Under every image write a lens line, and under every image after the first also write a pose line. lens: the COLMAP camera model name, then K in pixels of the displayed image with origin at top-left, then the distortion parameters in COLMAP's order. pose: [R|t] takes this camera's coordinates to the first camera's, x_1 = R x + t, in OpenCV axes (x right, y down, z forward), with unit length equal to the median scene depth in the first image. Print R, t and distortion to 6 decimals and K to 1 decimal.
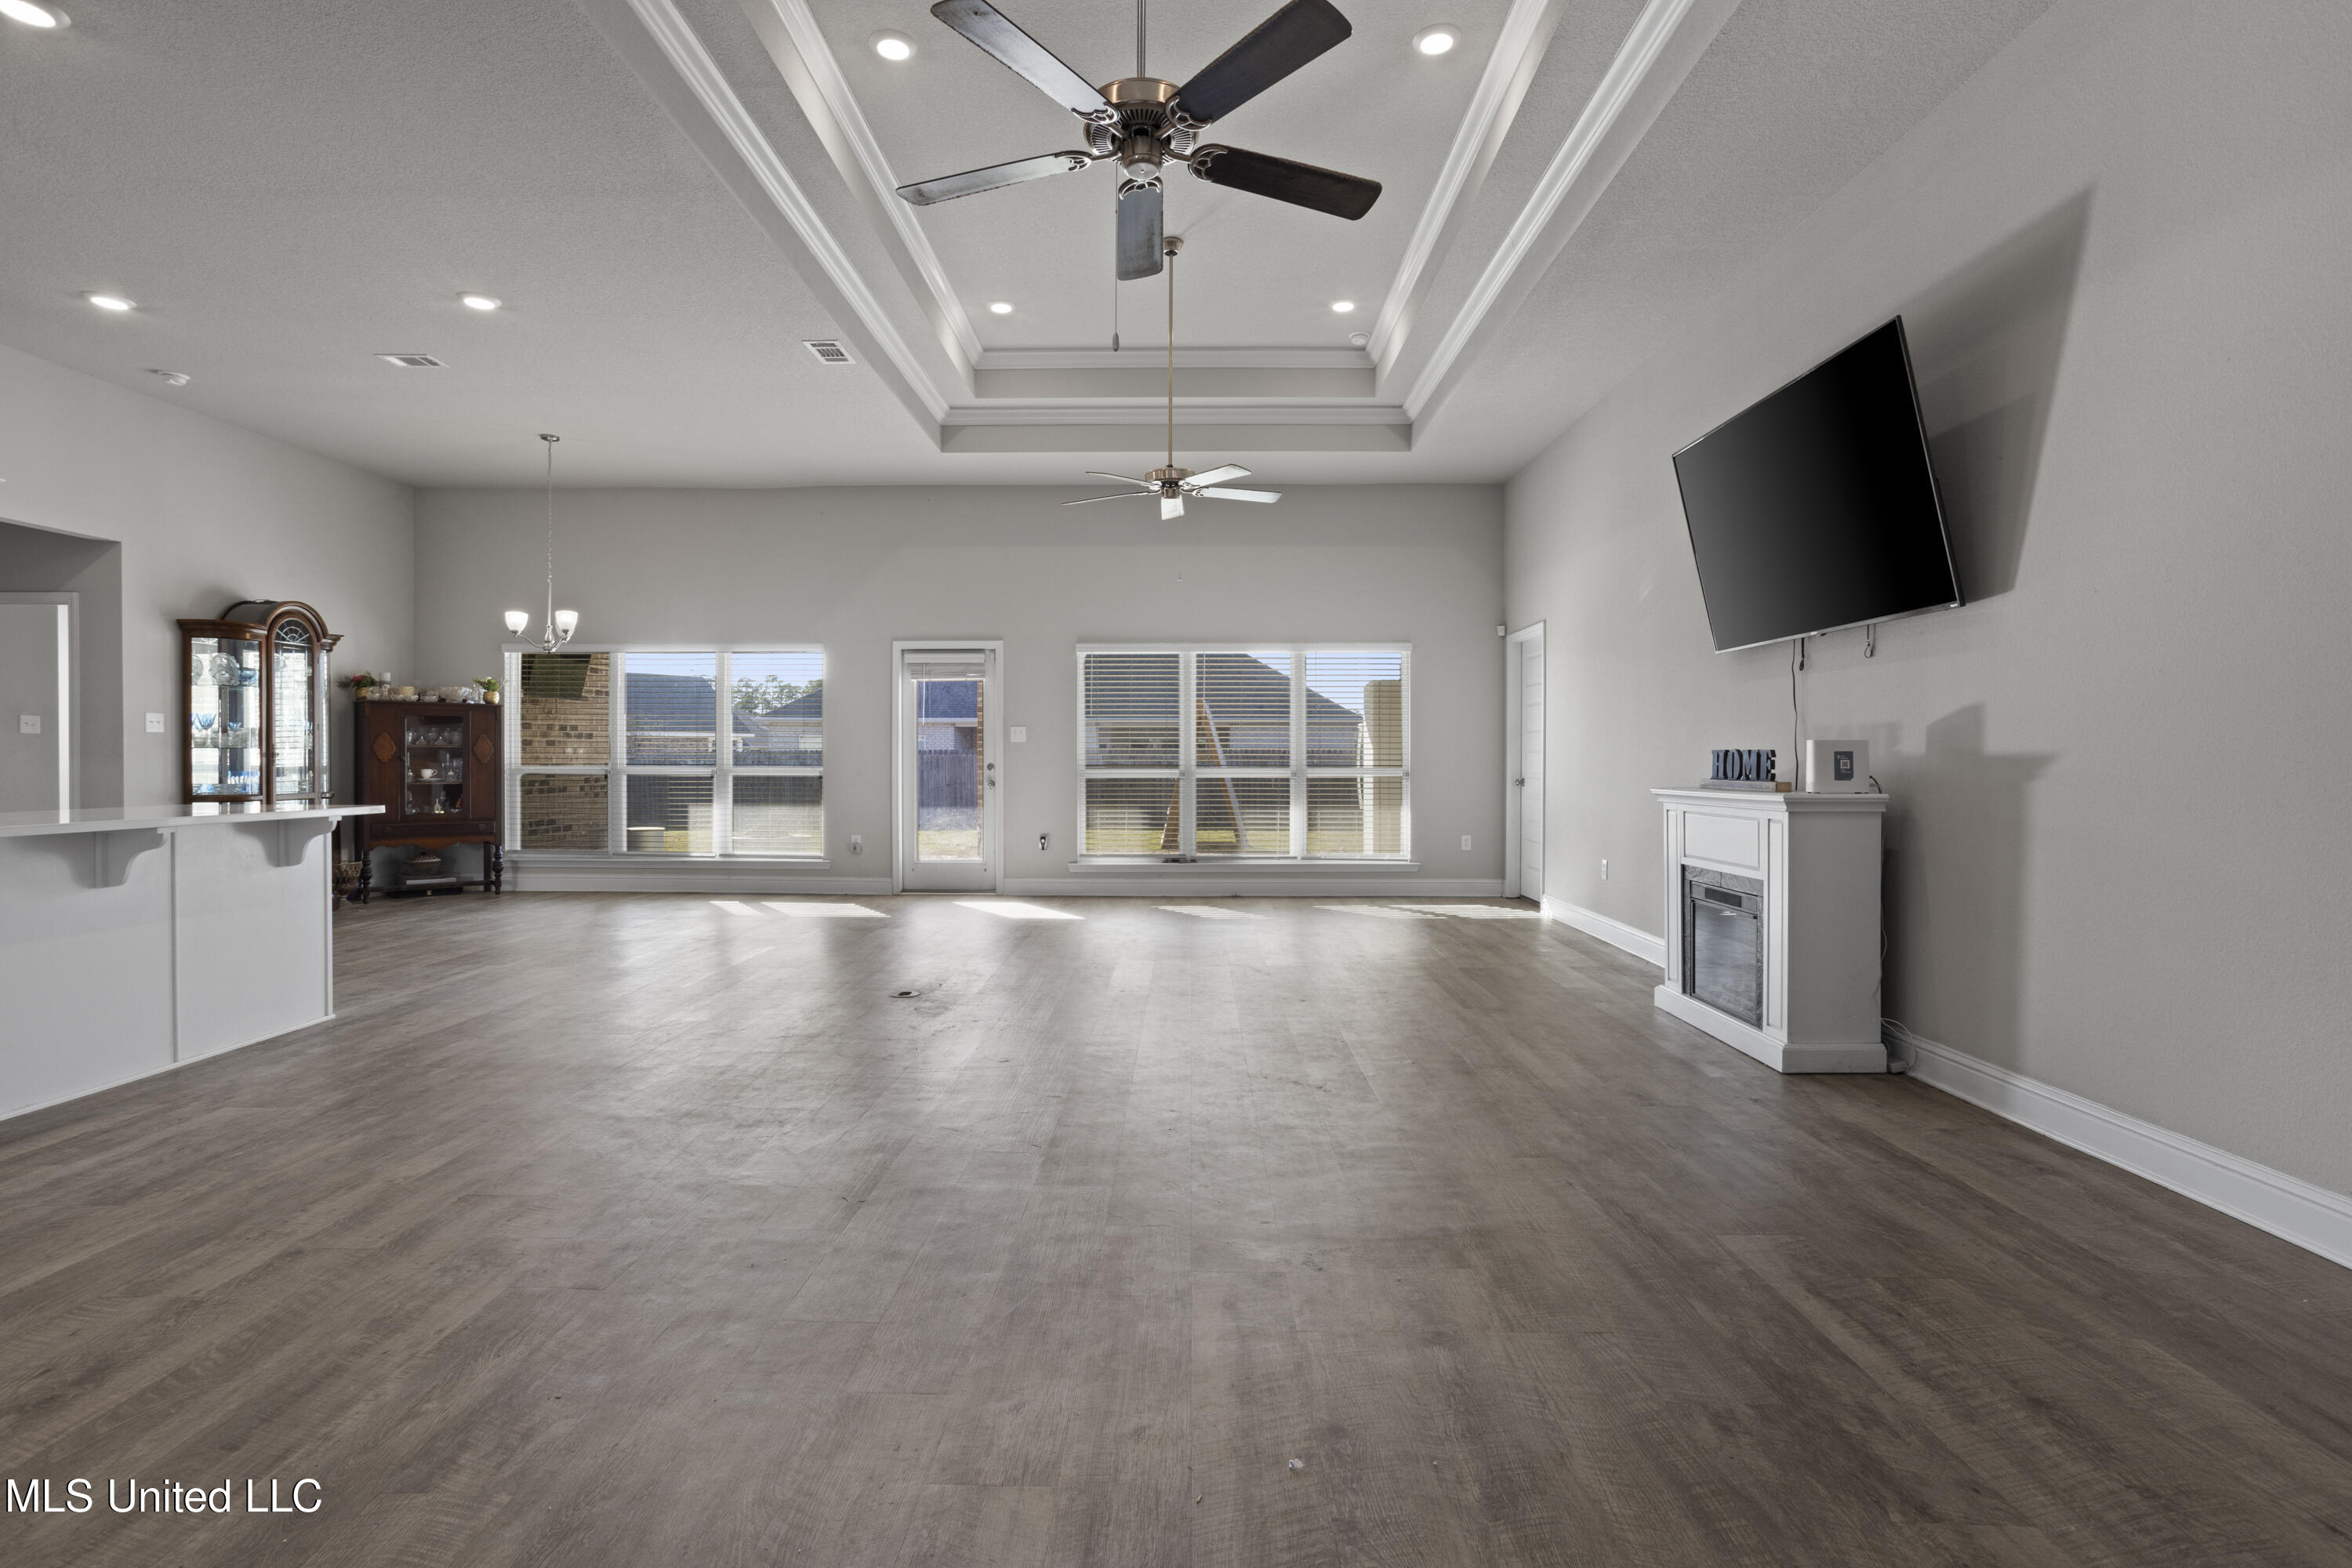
lens RADIAL K [[1138.7, 0, 1179.3], [0, 1138.7, 773.2], [0, 0, 1]] dist [-0.047219, 0.026959]
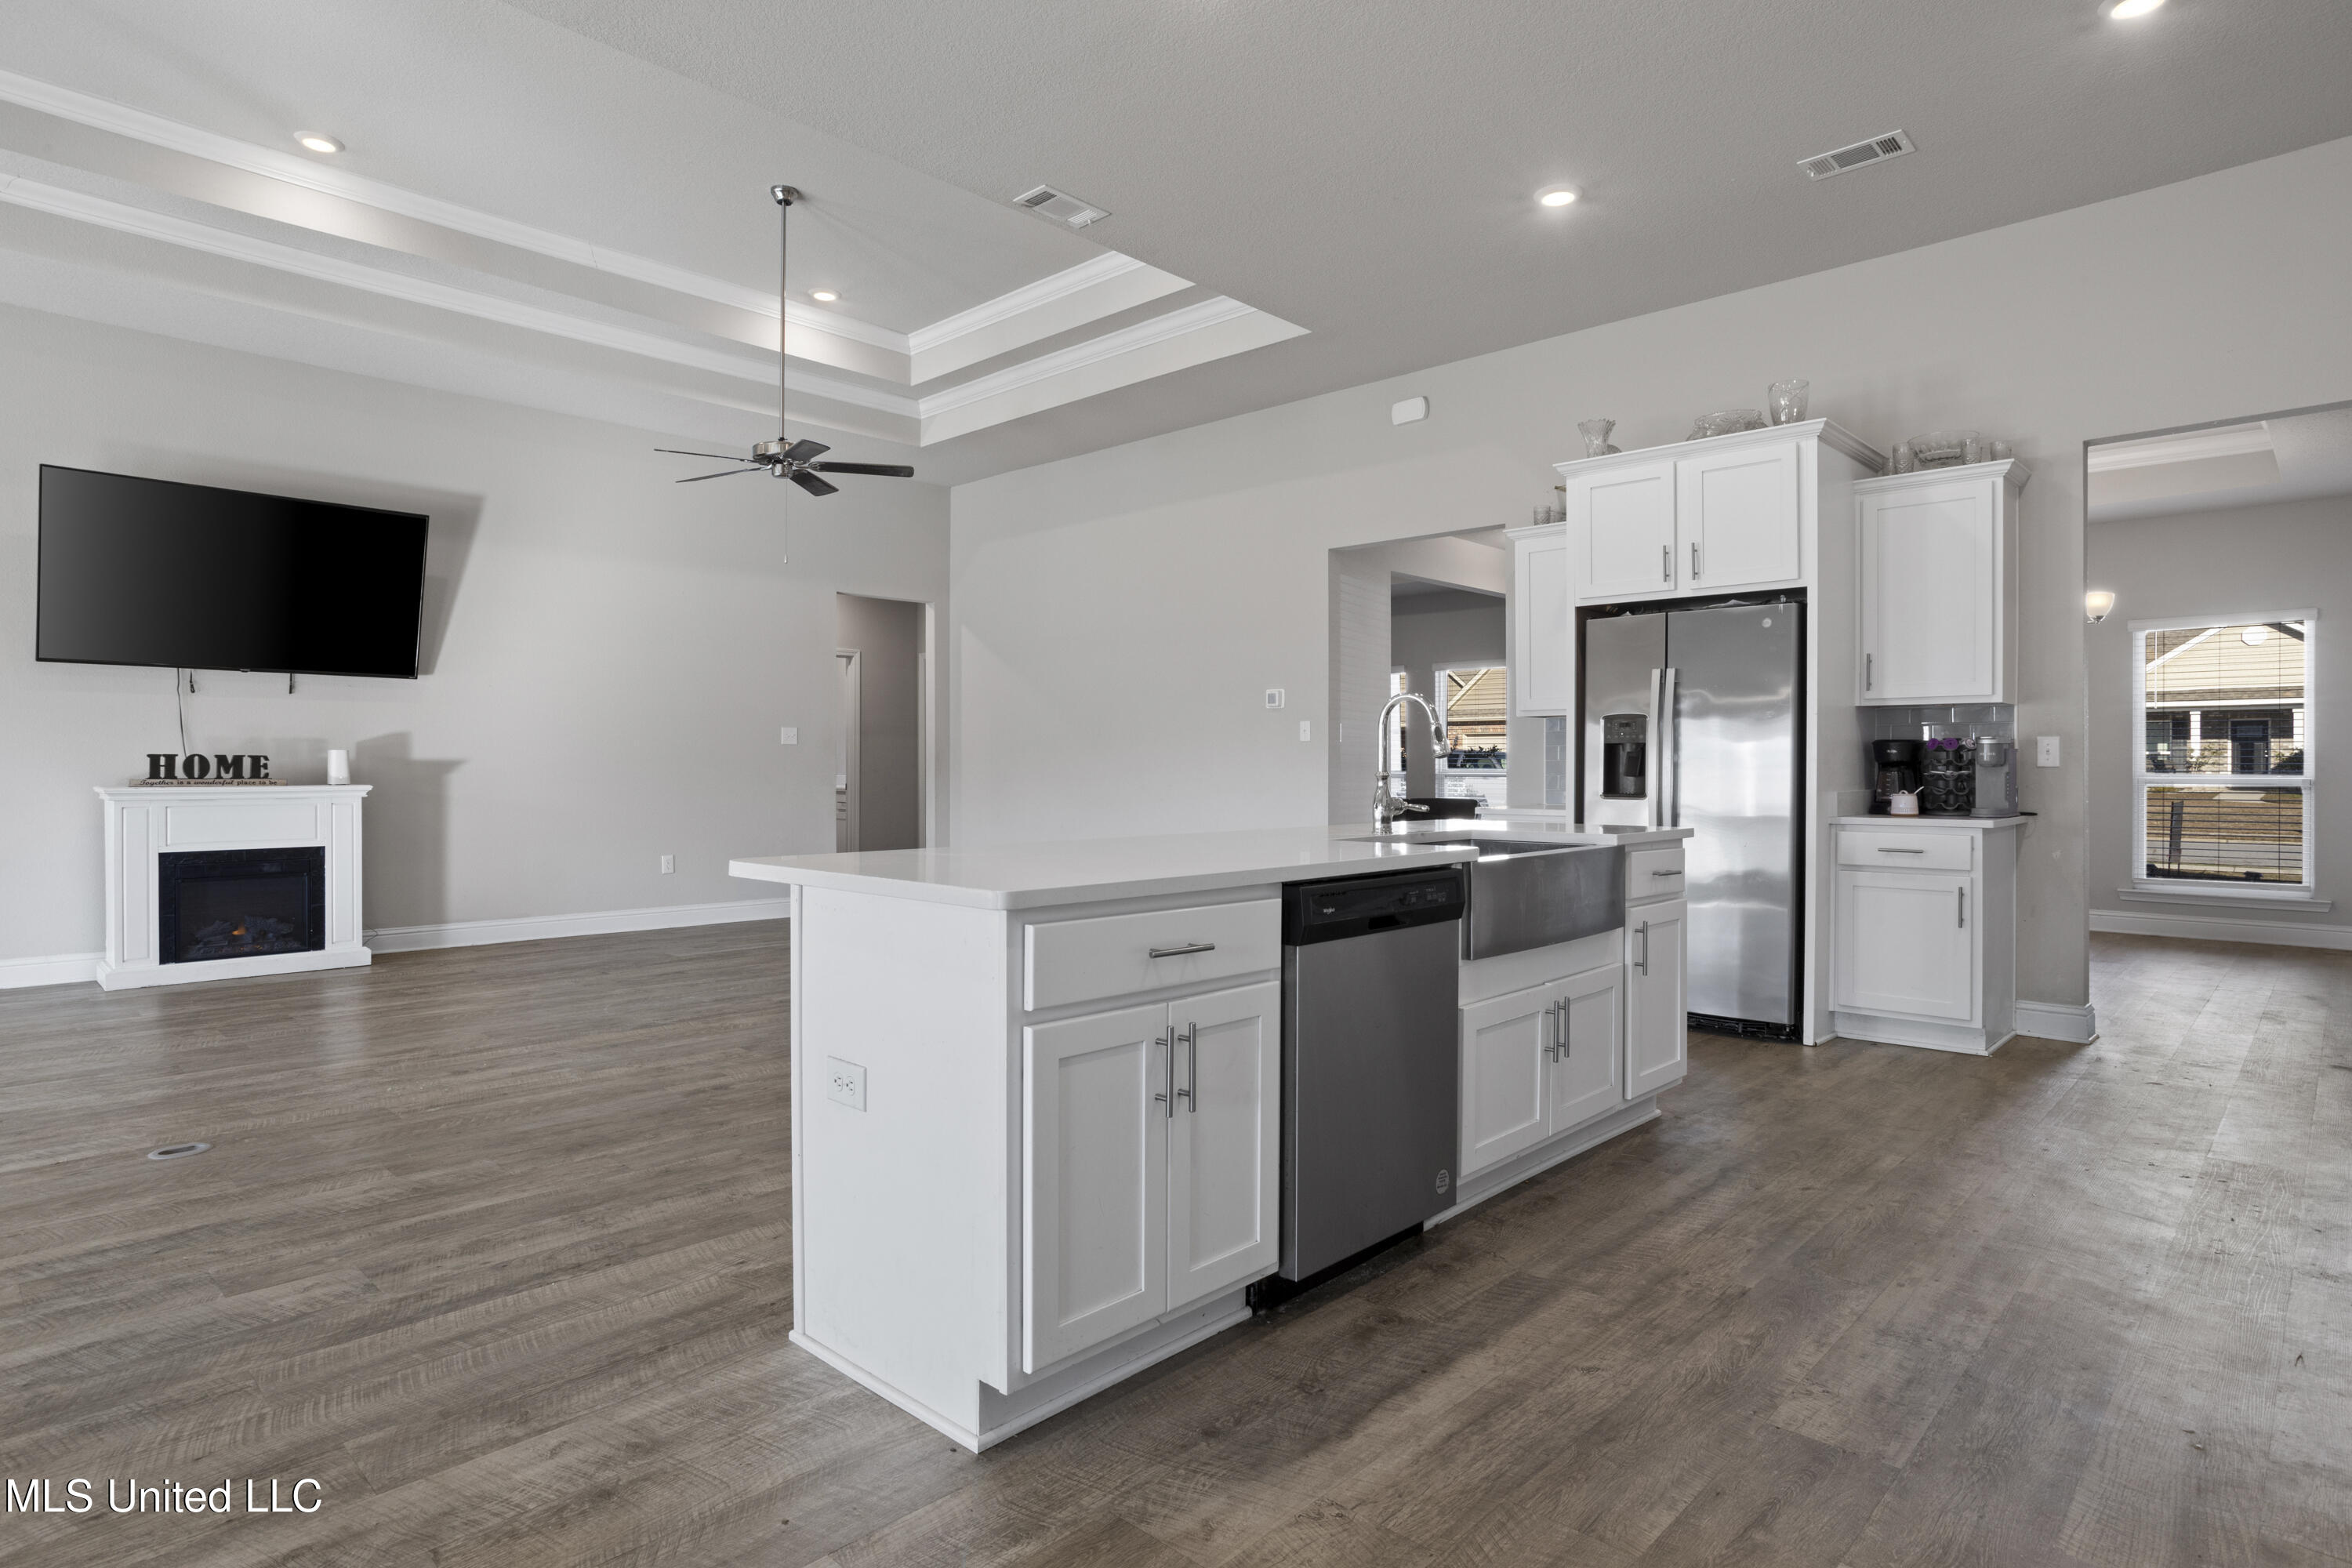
lens RADIAL K [[1246.8, 0, 1175.3], [0, 1246.8, 780.9], [0, 0, 1]] dist [-0.036594, 0.018529]
pose [[-0.726732, -0.011640, 0.686822, -0.589377], [0.005253, 0.999733, 0.022501, -0.008427], [-0.686901, 0.019960, -0.726477, 0.638629]]
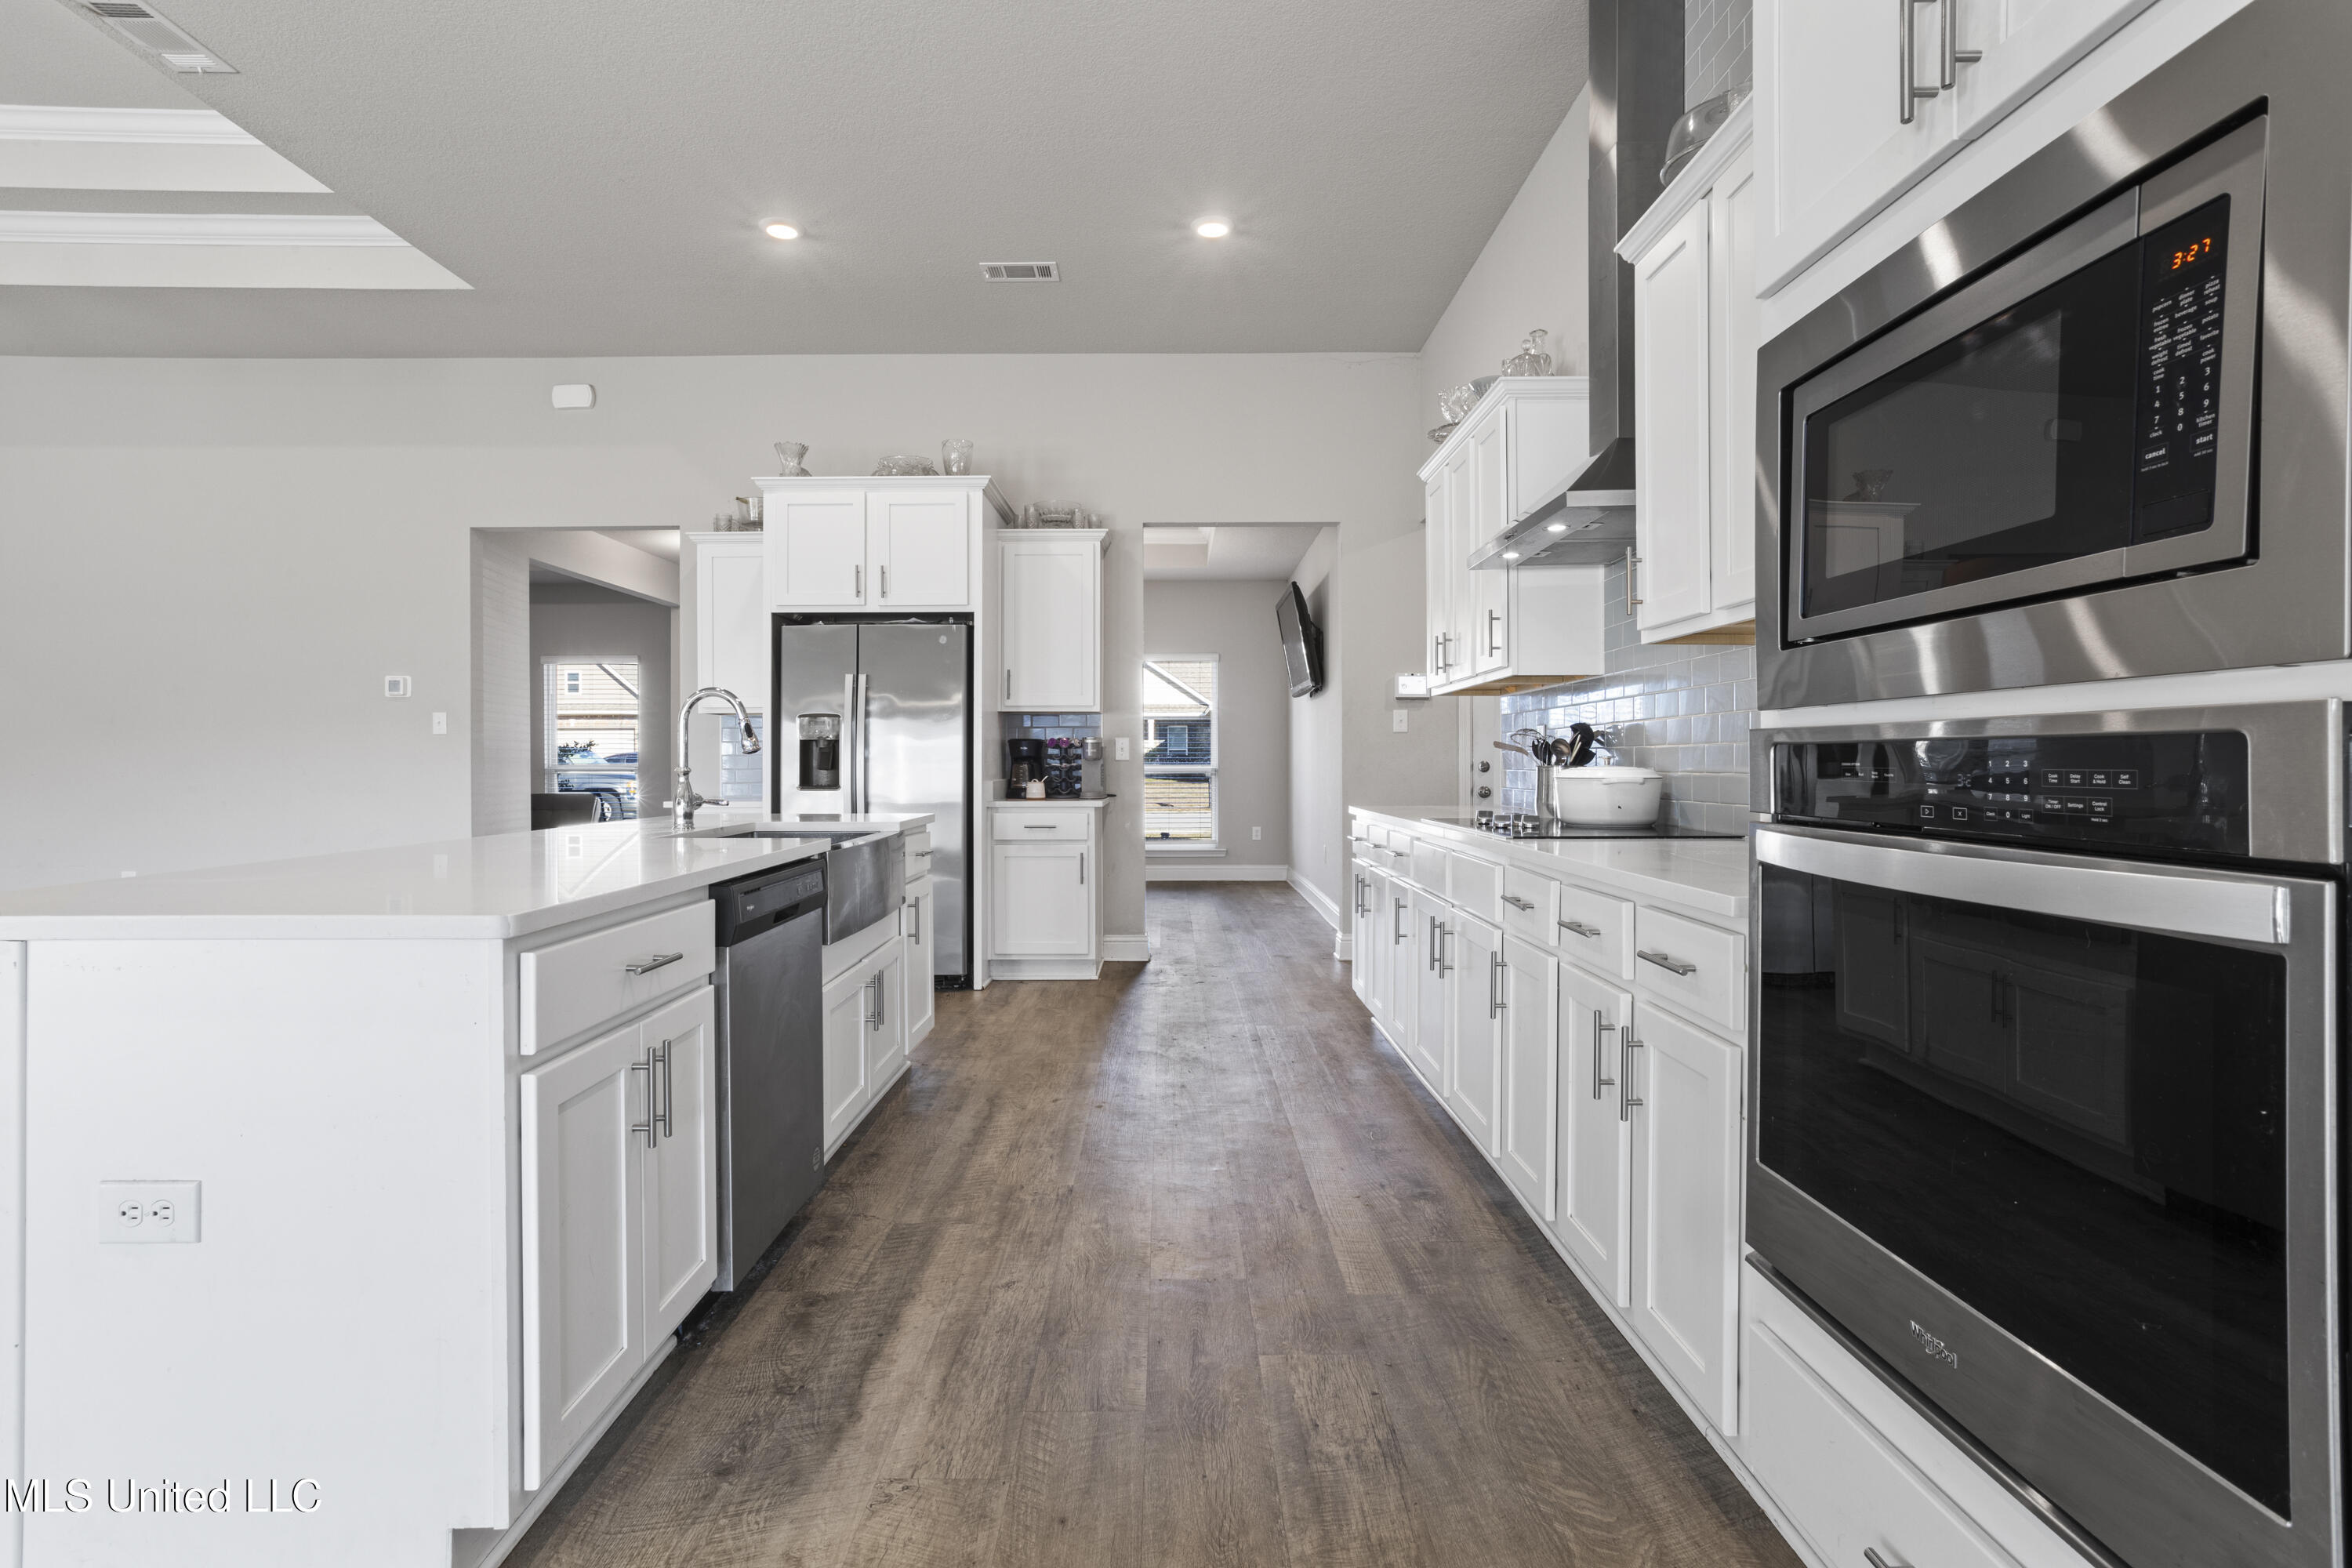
lens RADIAL K [[1138.7, 0, 1177.9], [0, 1138.7, 779.5], [0, 0, 1]] dist [-0.047219, 0.026959]
pose [[-0.999916, -0.001209, -0.012912, -0.521326], [-0.001575, 0.999598, 0.028309, -0.008356], [0.012873, 0.028327, -0.999516, 0.660025]]
